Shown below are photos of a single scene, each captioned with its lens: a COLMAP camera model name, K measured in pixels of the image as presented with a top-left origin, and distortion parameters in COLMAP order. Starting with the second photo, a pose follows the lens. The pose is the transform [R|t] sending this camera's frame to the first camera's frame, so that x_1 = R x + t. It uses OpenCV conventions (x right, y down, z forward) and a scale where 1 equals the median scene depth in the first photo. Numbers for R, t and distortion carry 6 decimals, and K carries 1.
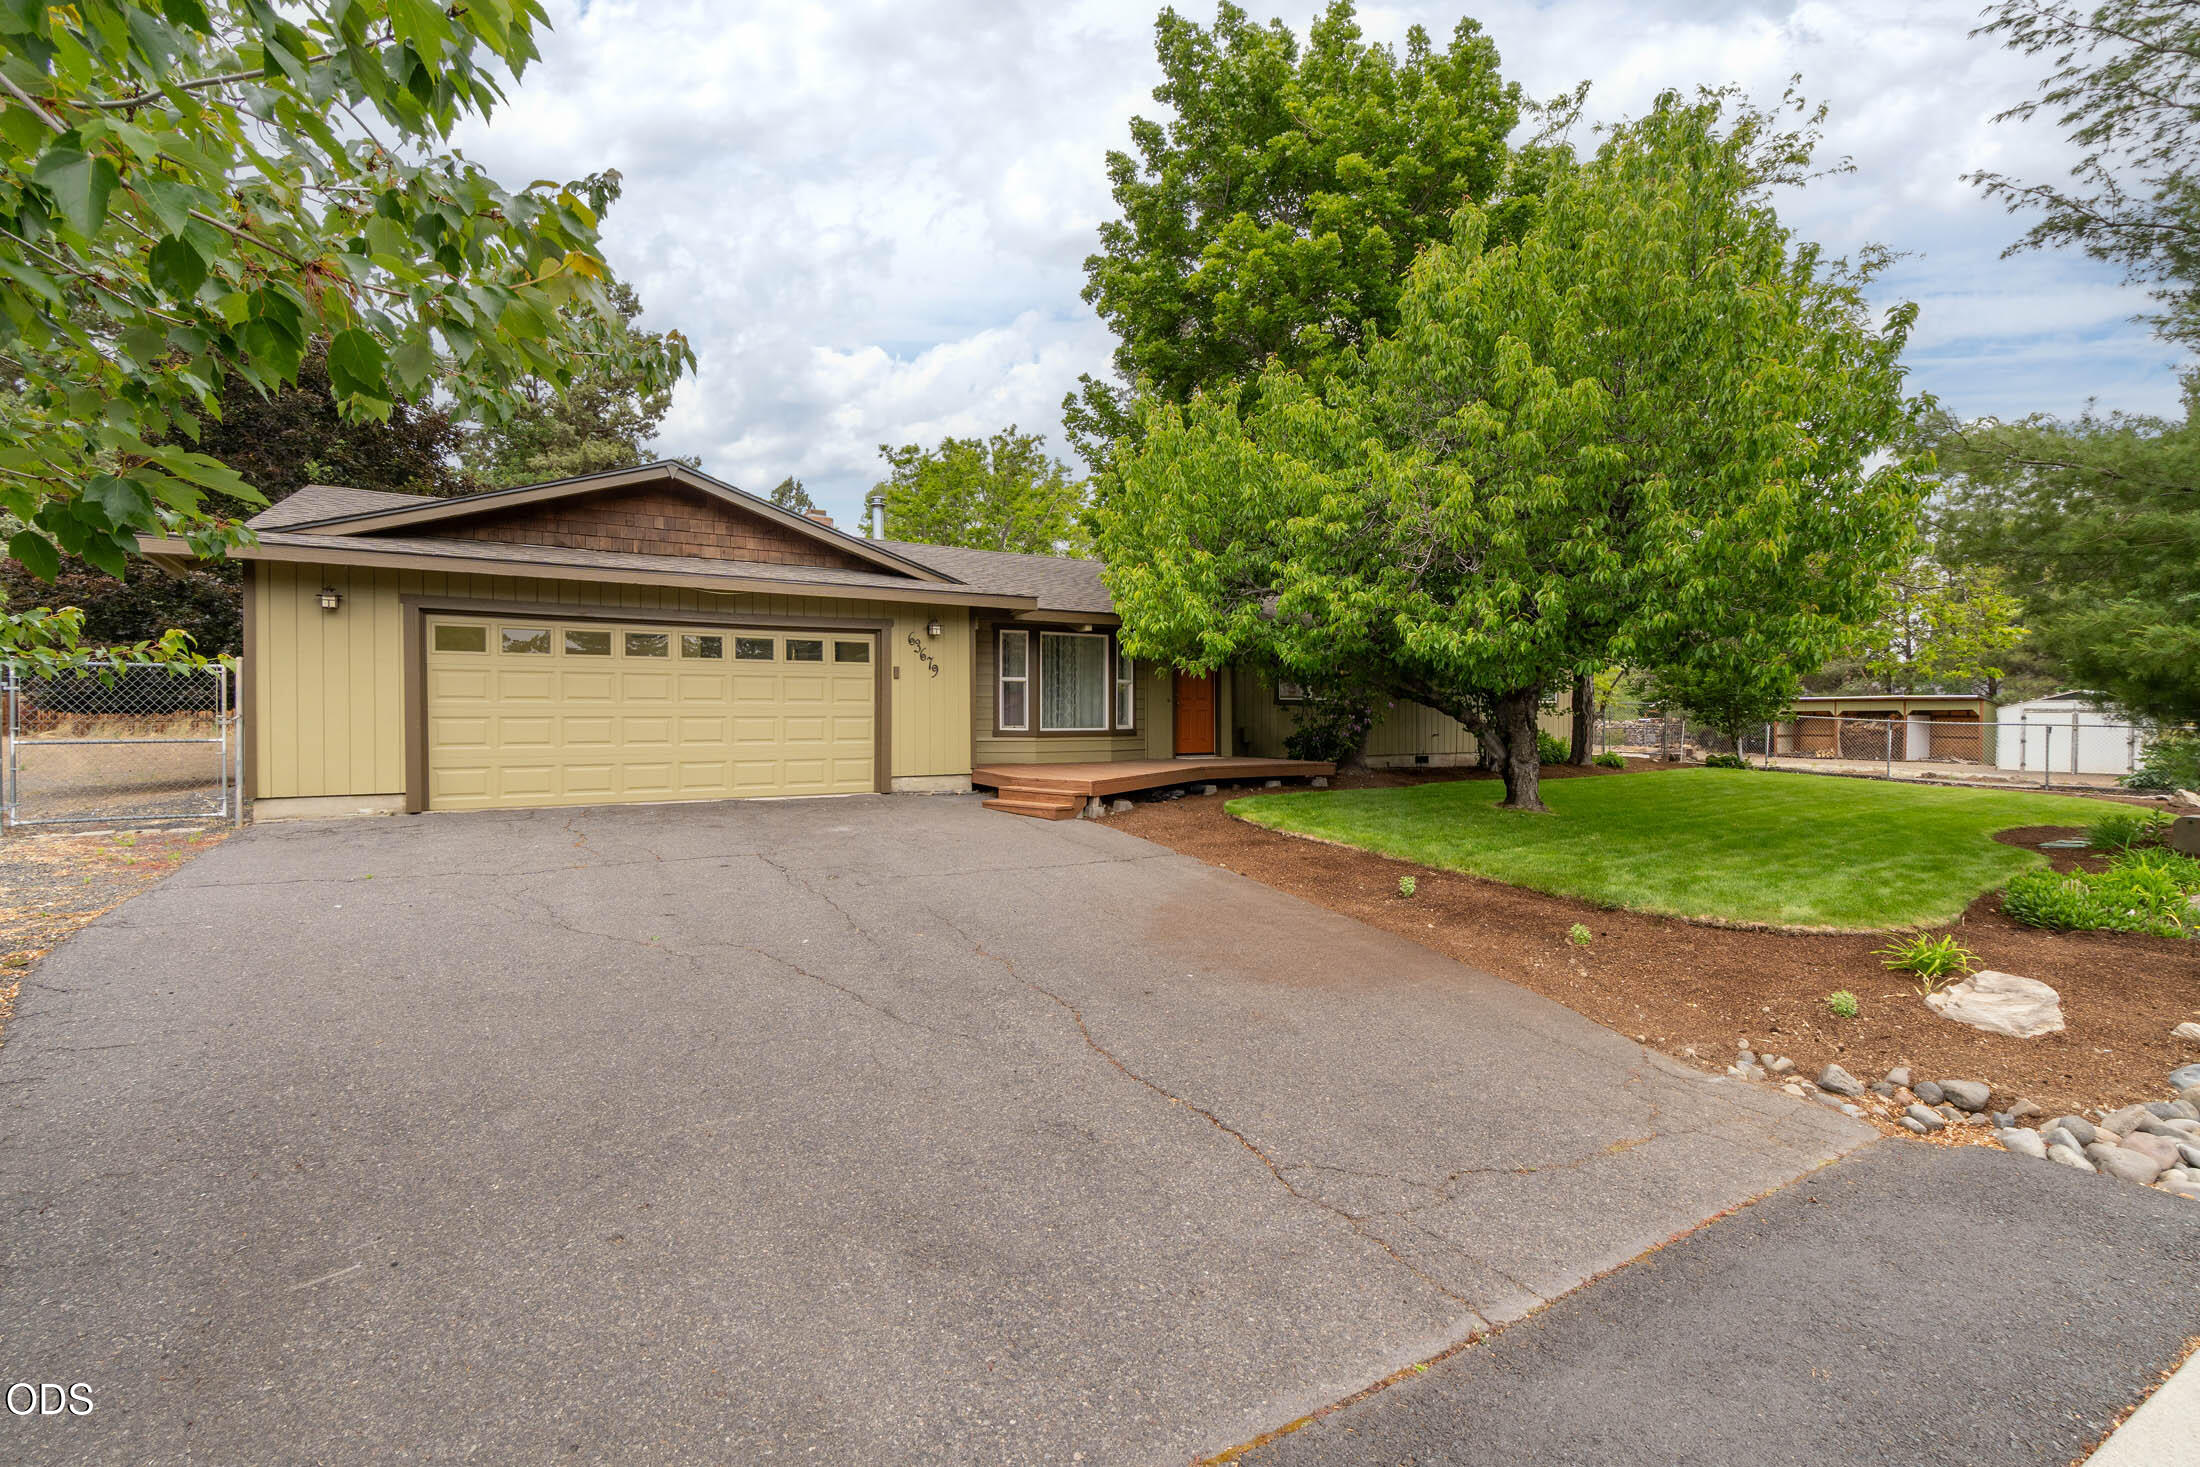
lens RADIAL K [[945.9, 0, 1098.5], [0, 945.9, 713.7], [0, 0, 1]] dist [-0.005564, 0.000853]
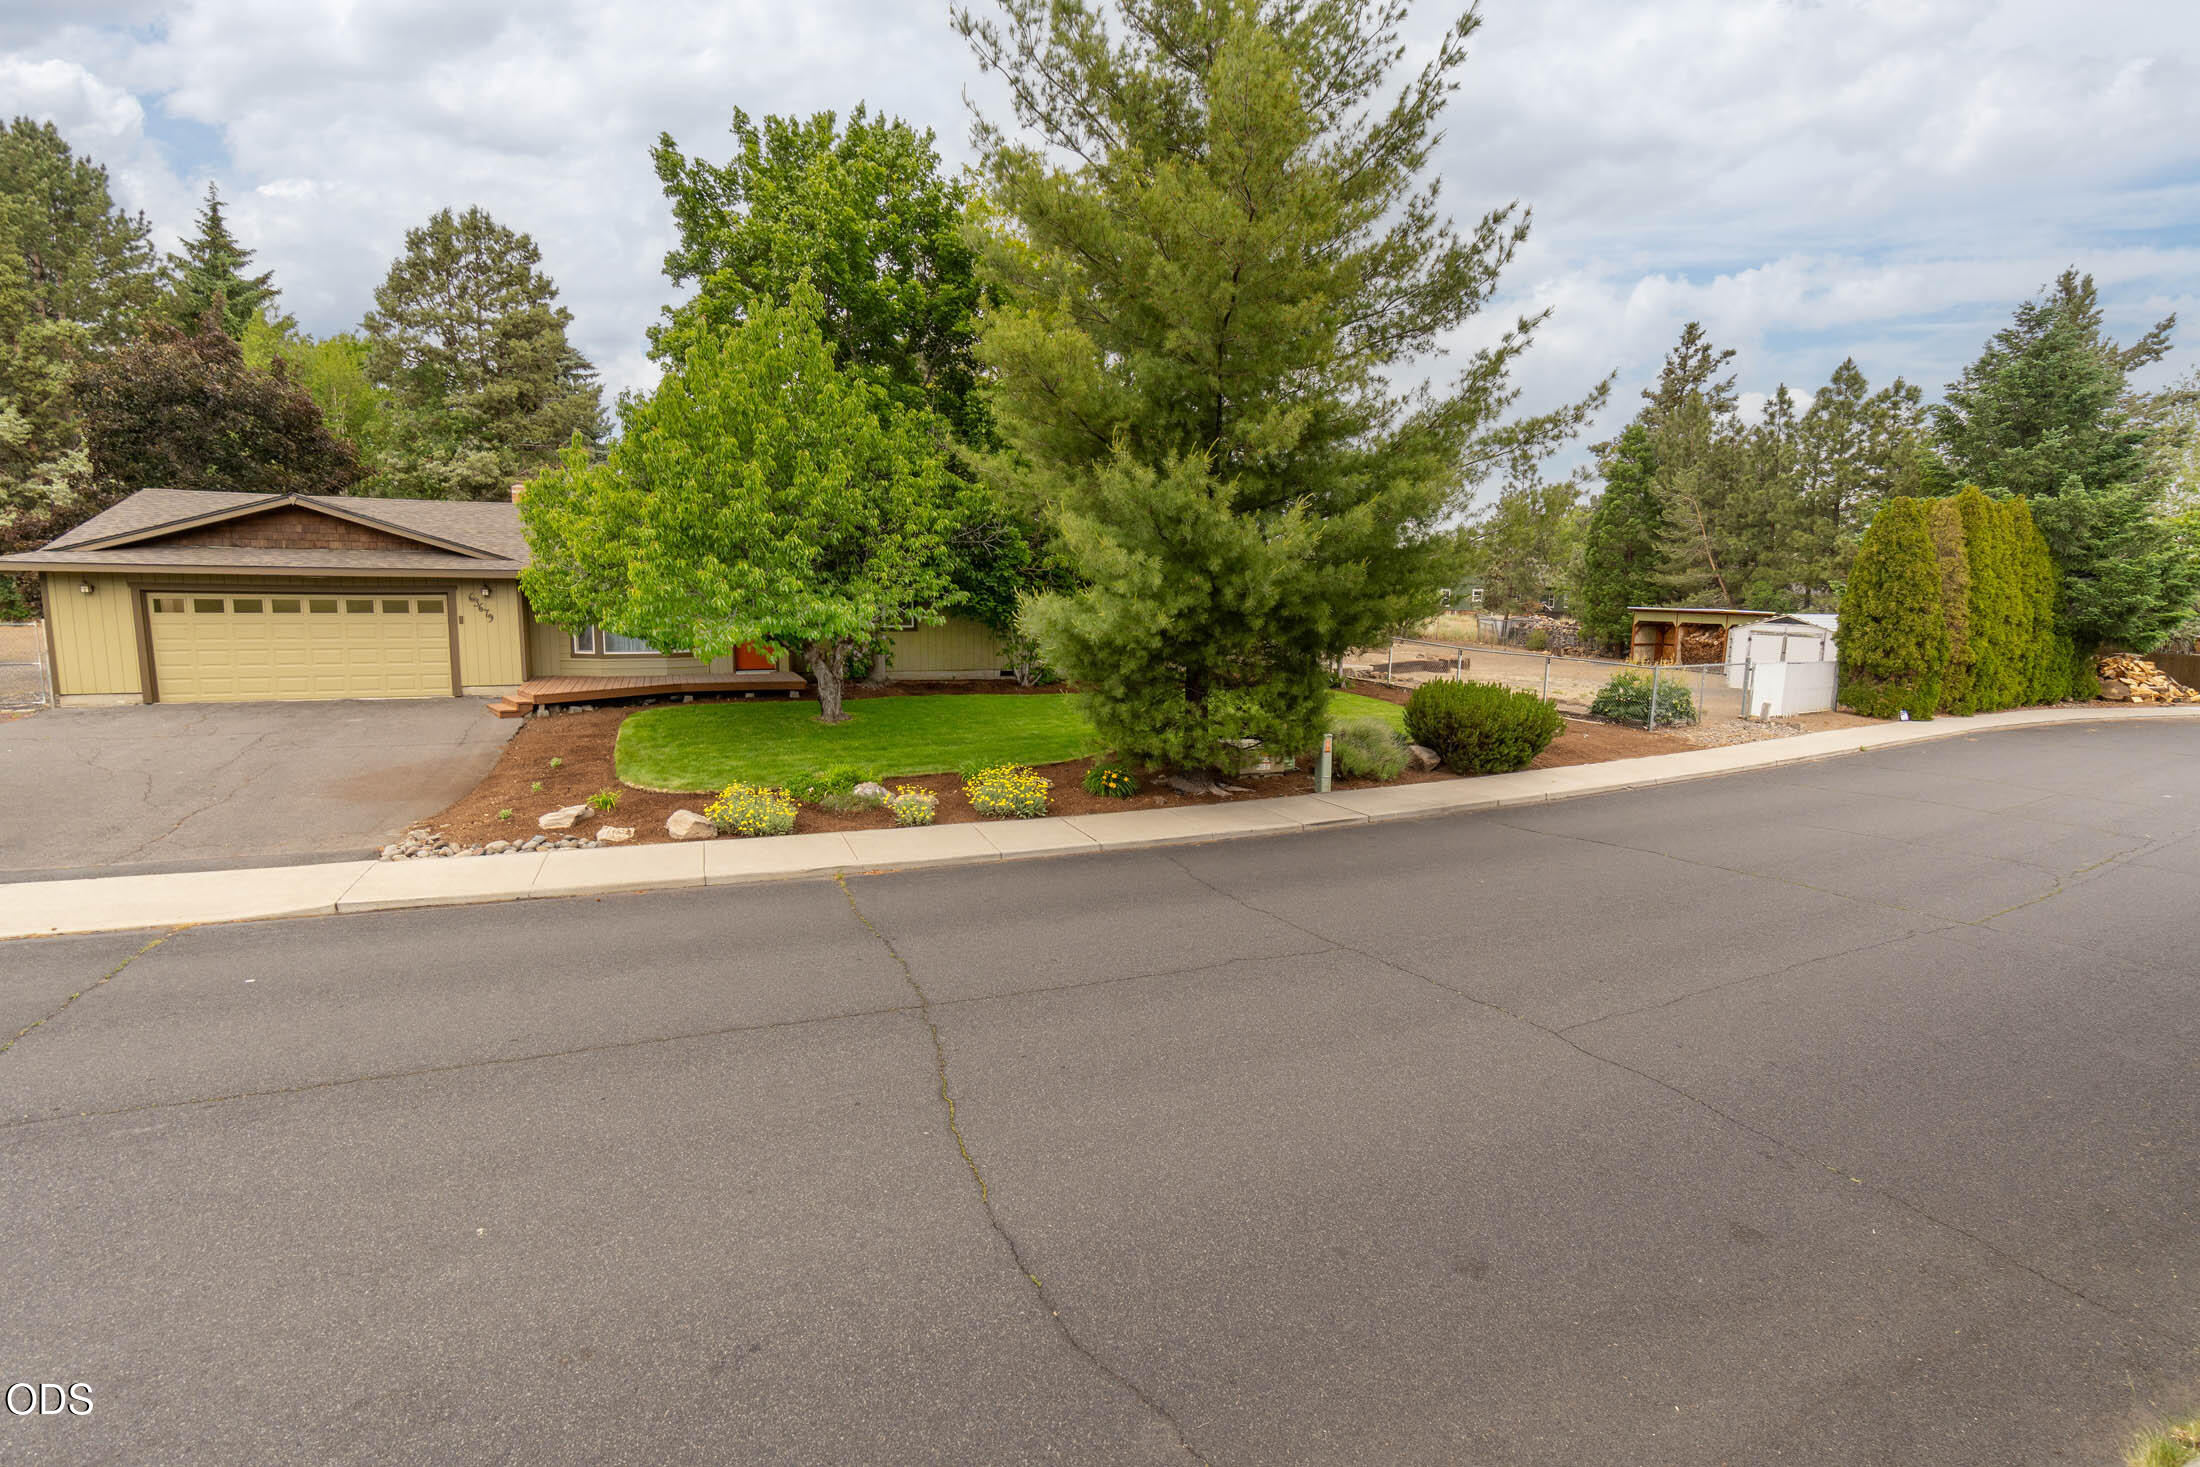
lens RADIAL K [[1014.2, 0, 1101.6], [0, 1014.2, 710.4], [0, 0, 1]] dist [-0.013984, 0.004912]
pose [[0.990826, 0.031030, -0.131530, 1.177811], [-0.014641, 0.992201, 0.123784, -0.129586], [0.134345, -0.120723, 0.983553, -0.577792]]
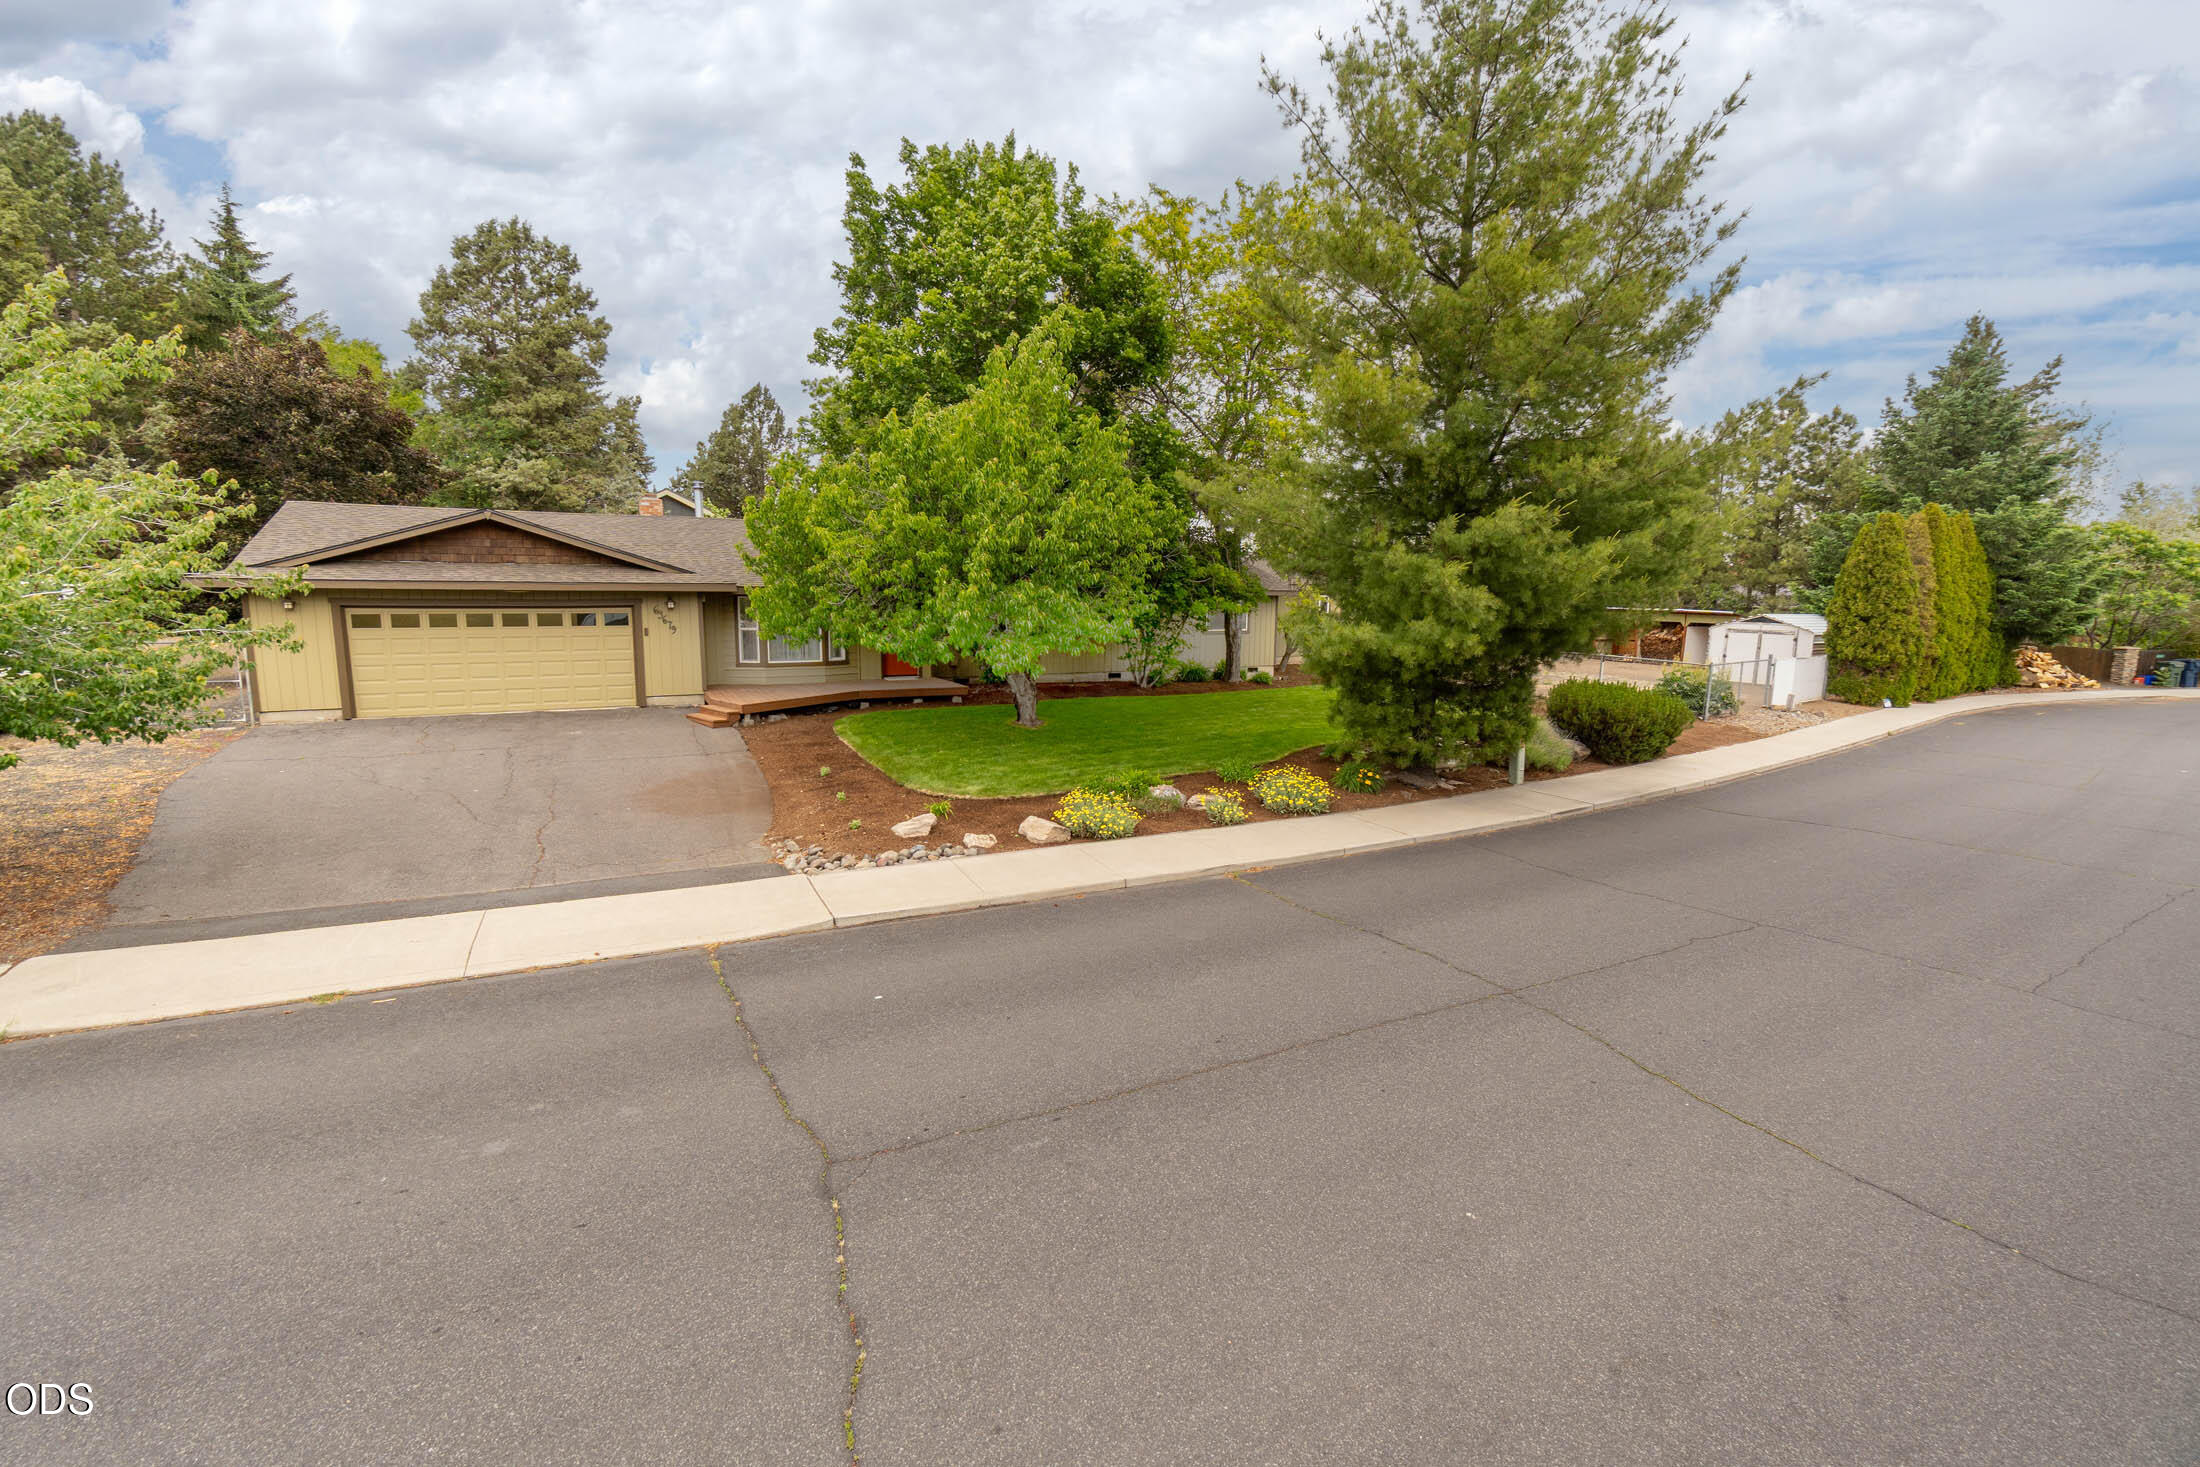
lens RADIAL K [[945.9, 0, 1101.0], [0, 945.9, 711.0], [0, 0, 1]] dist [-0.005564, 0.000853]
pose [[0.998848, 0.017887, -0.044528, 0.699533], [-0.011779, 0.990933, 0.133843, -0.148545], [0.046518, -0.133164, 0.990002, -0.632901]]
